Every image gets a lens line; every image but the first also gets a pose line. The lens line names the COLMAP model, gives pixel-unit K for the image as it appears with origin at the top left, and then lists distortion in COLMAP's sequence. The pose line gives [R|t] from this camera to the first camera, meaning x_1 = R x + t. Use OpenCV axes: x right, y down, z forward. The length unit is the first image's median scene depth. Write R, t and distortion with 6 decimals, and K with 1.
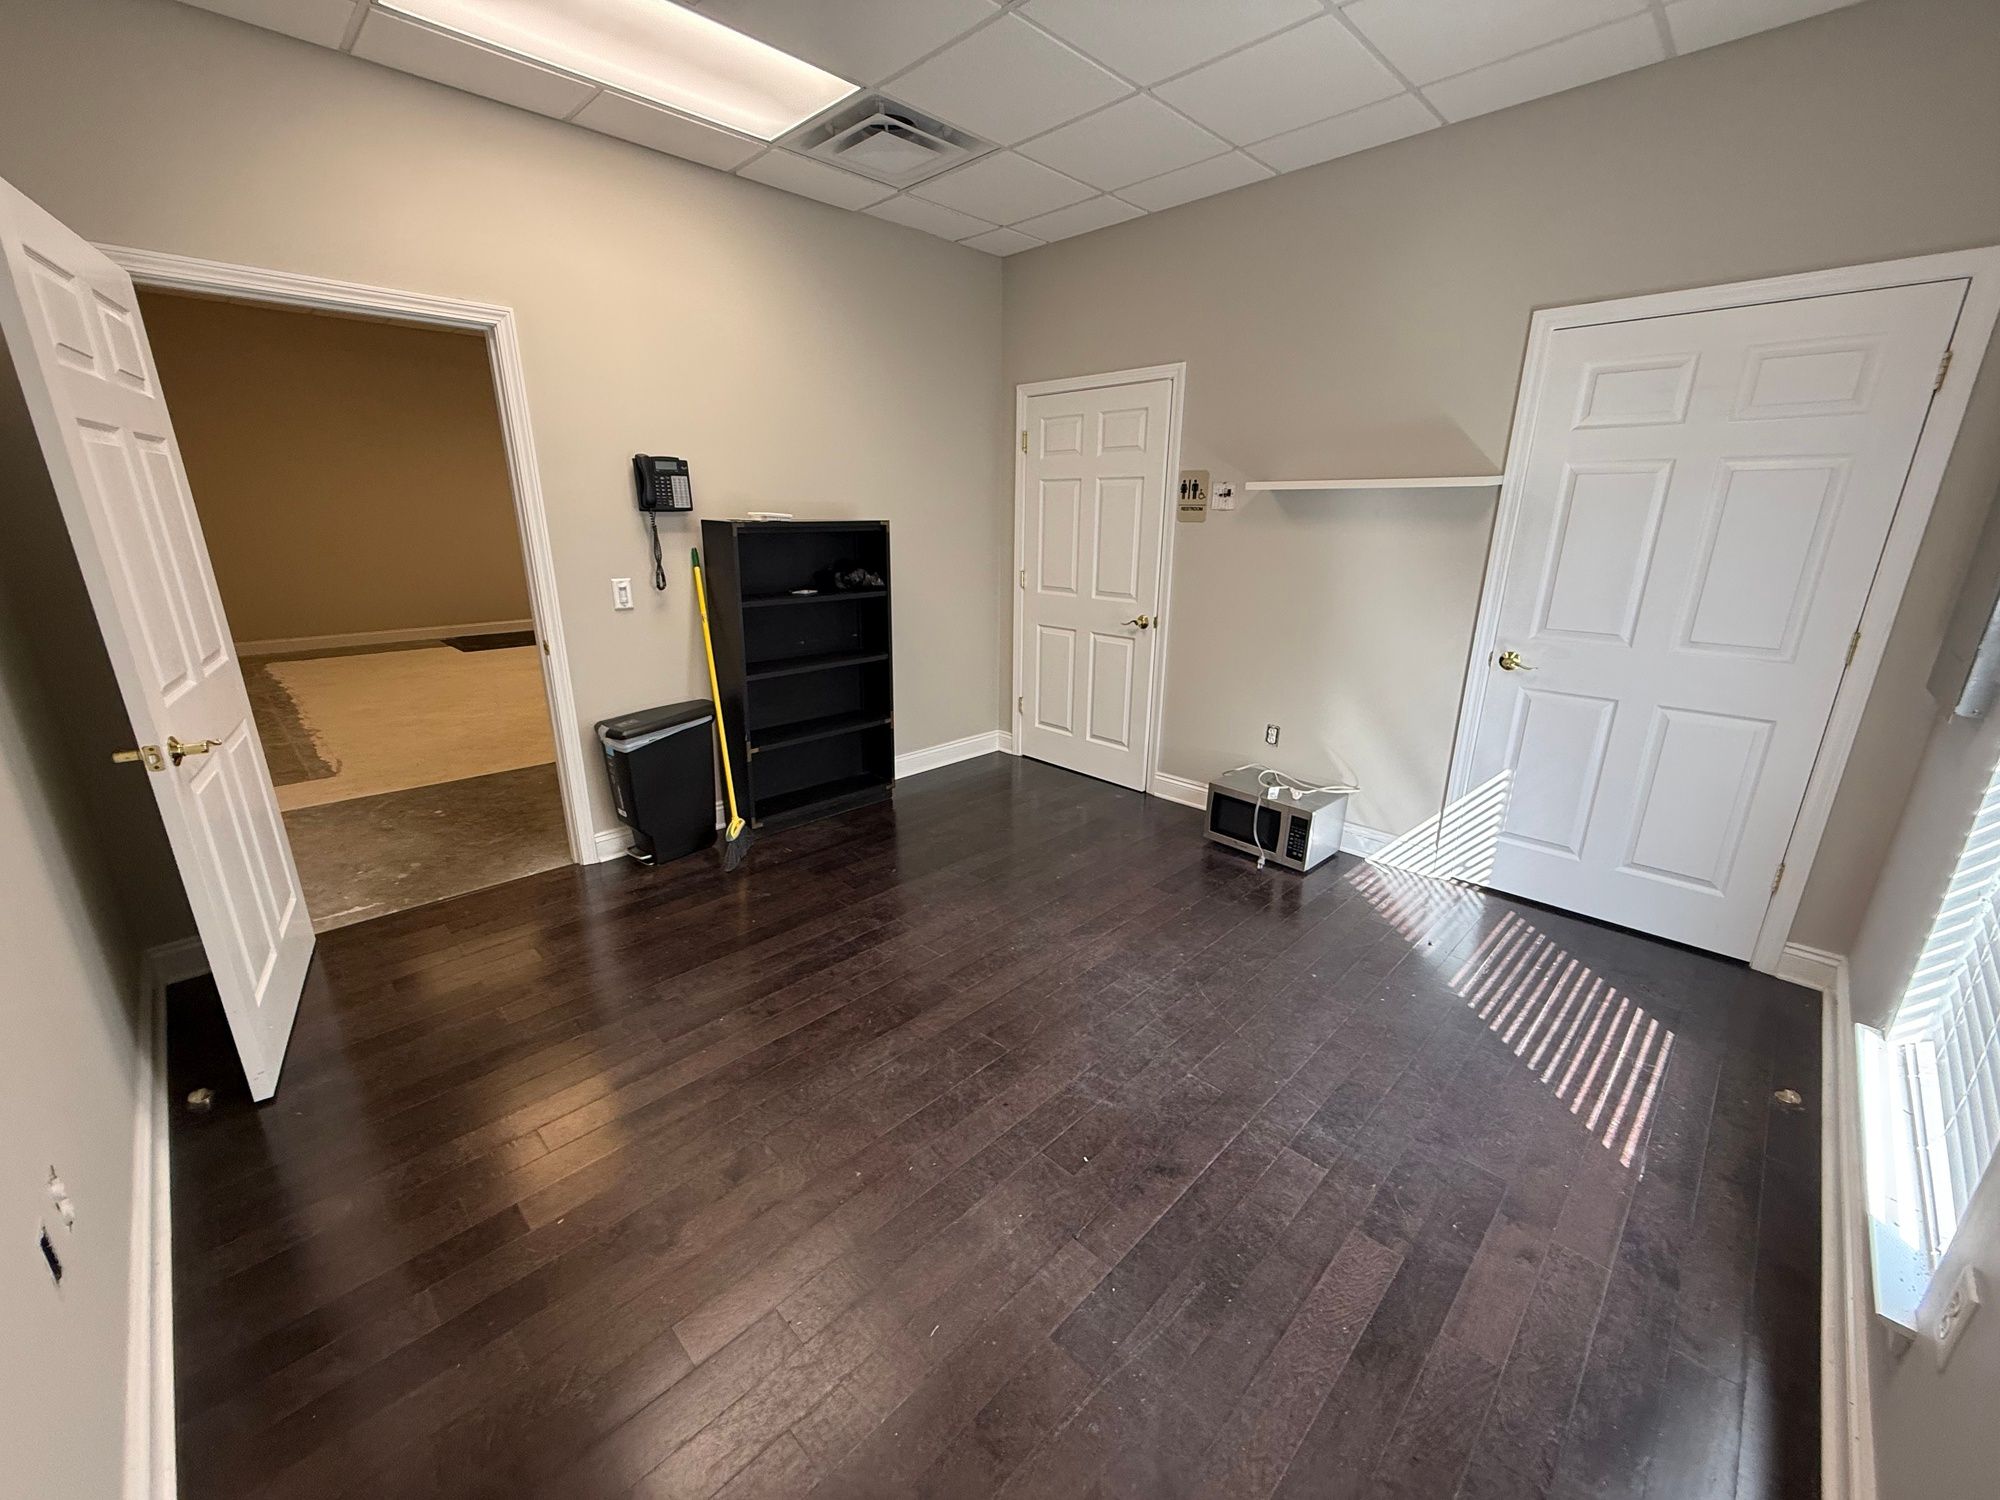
lens RADIAL K [[785.4, 0, 1003.8], [0, 785.4, 757.6], [0, 0, 1]] dist [-0.000489, -0.000320]
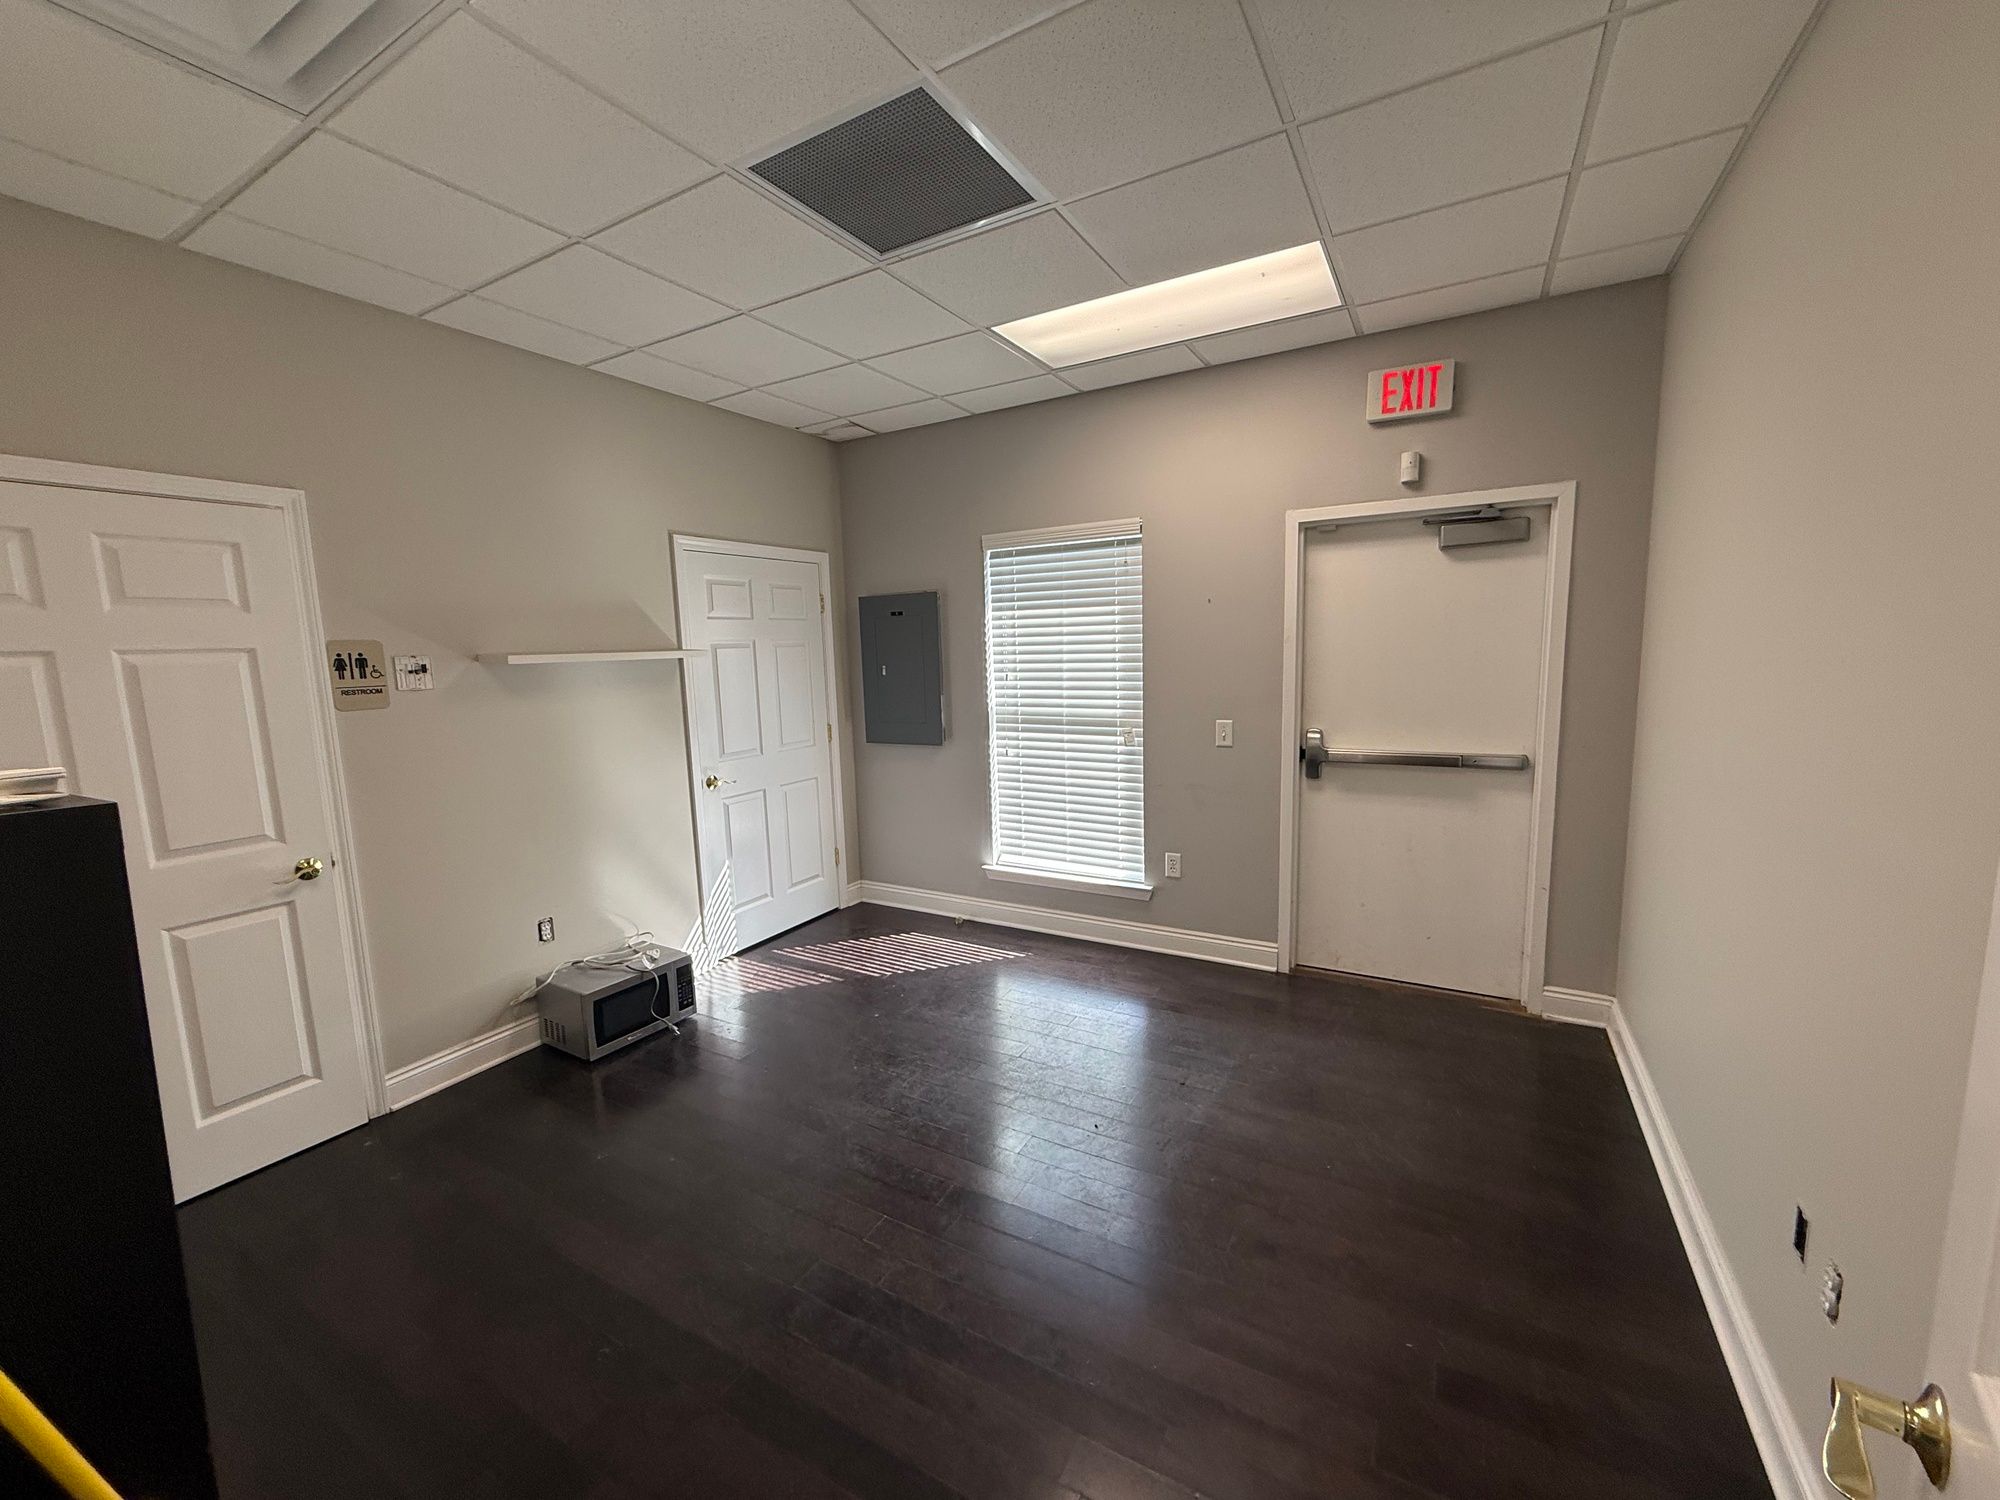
lens RADIAL K [[785.4, 0, 1003.8], [0, 785.4, 757.6], [0, 0, 1]] dist [-0.000489, -0.000320]
pose [[-0.262764, -0.136690, 0.955129, -0.605879], [0.305381, 0.927242, 0.216712, -0.242887], [-0.915258, 0.348623, -0.201904, 0.645342]]
